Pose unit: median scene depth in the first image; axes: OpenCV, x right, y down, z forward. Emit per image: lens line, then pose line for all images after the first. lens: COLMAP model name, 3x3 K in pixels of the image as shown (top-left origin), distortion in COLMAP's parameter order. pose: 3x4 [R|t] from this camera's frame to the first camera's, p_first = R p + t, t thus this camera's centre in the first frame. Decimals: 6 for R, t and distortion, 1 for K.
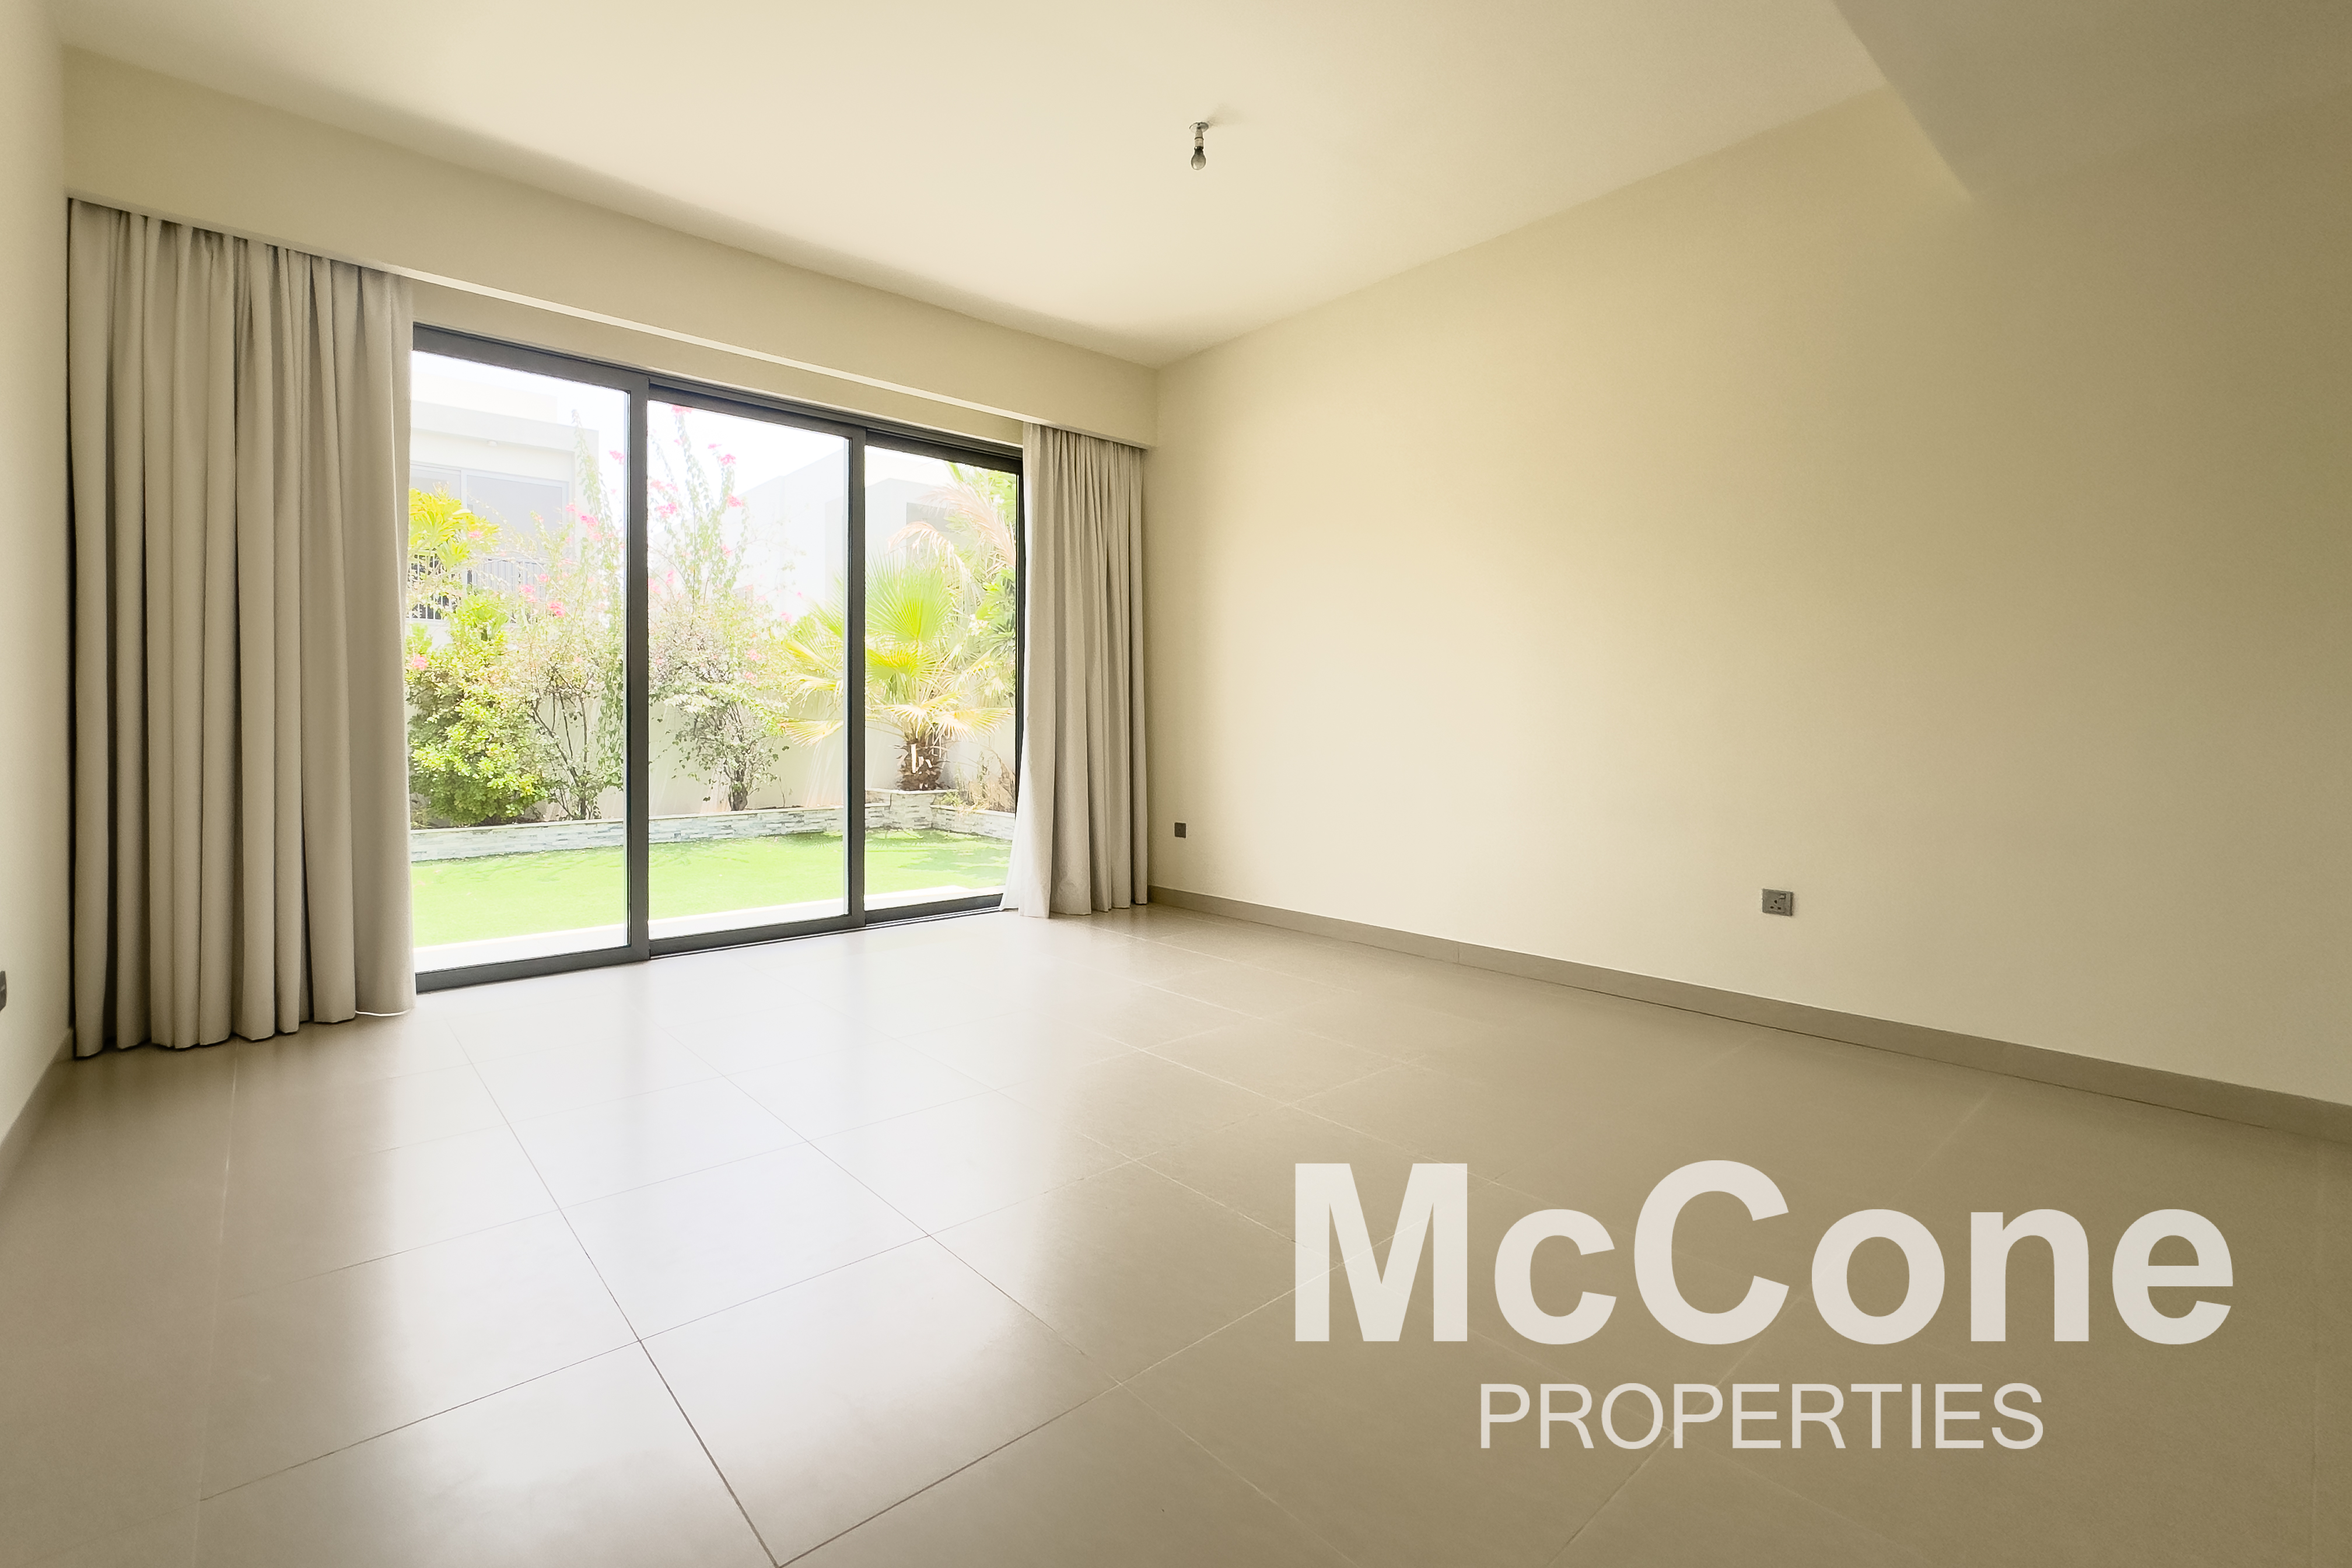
lens RADIAL K [[923.0, 0, 1172.6], [0, 923.0, 740.7], [0, 0, 1]] dist [-0.021929, -0.000064]
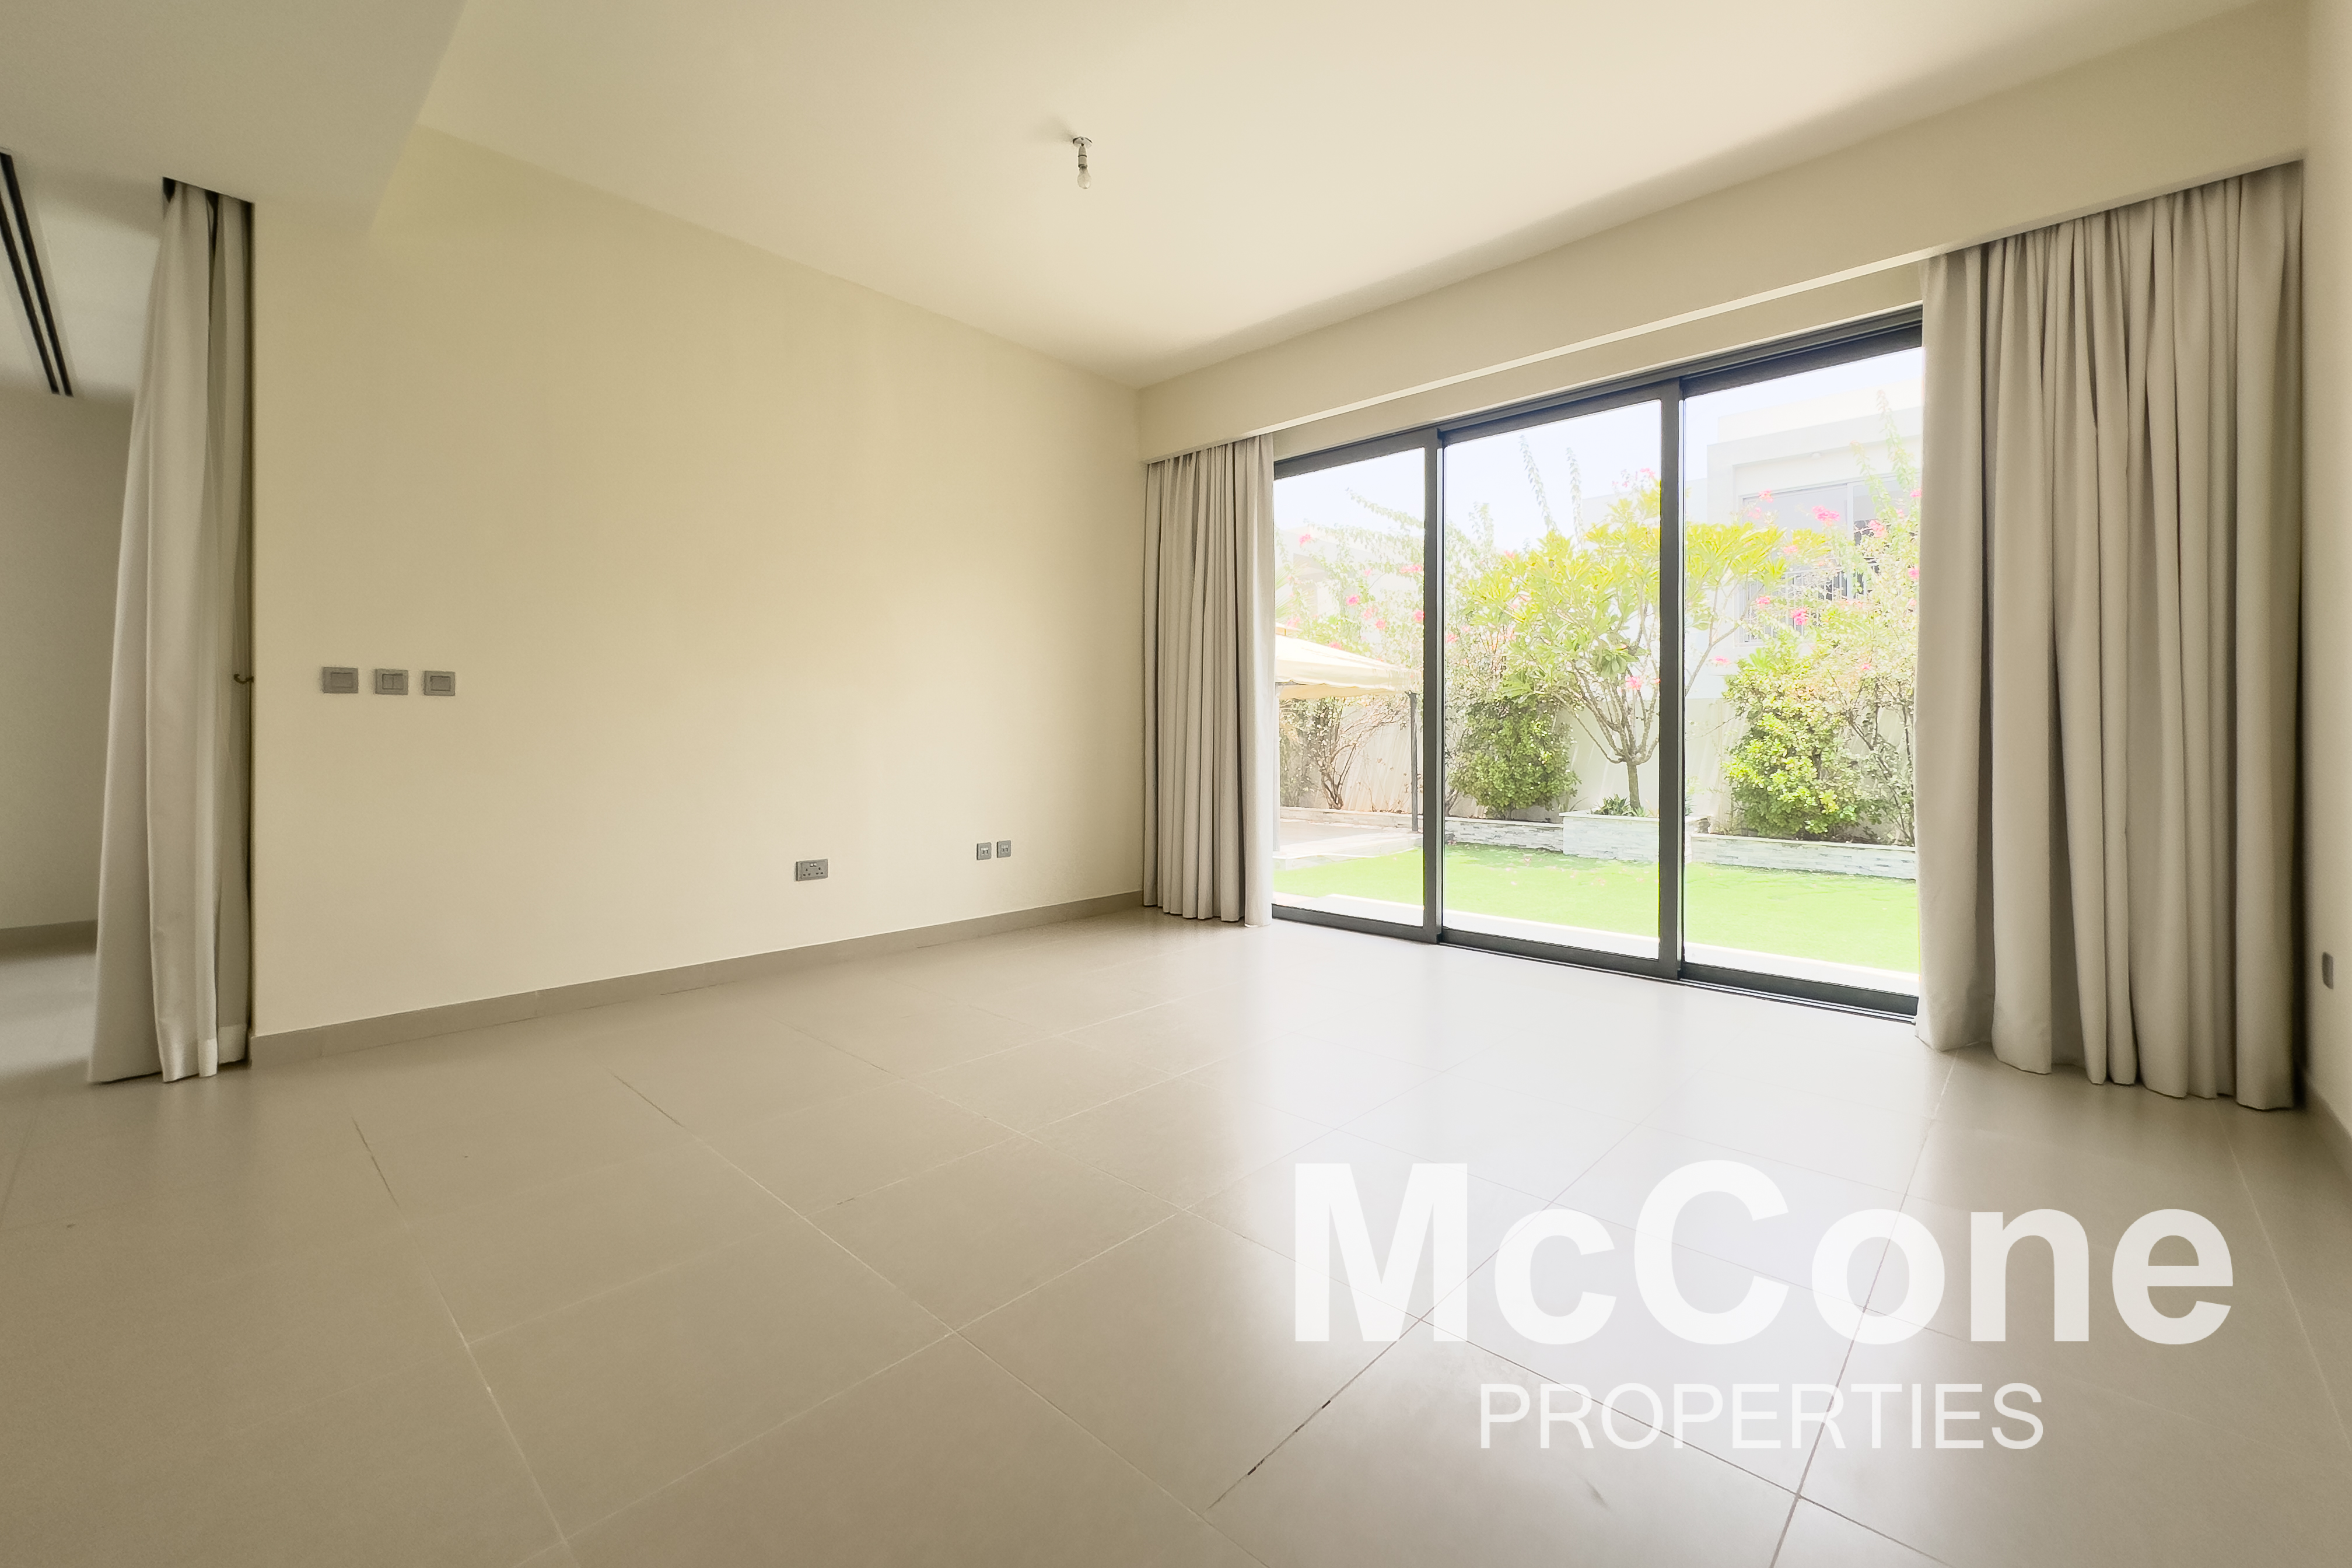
lens RADIAL K [[968.7, 0, 1193.5], [0, 968.7, 725.2], [0, 0, 1]] dist [-0.001655, -0.000129]
pose [[0.130613, -0.011943, -0.991362, 0.434556], [-0.022078, 0.999644, -0.014951, -0.003220], [0.991188, 0.023840, 0.130303, 0.413052]]
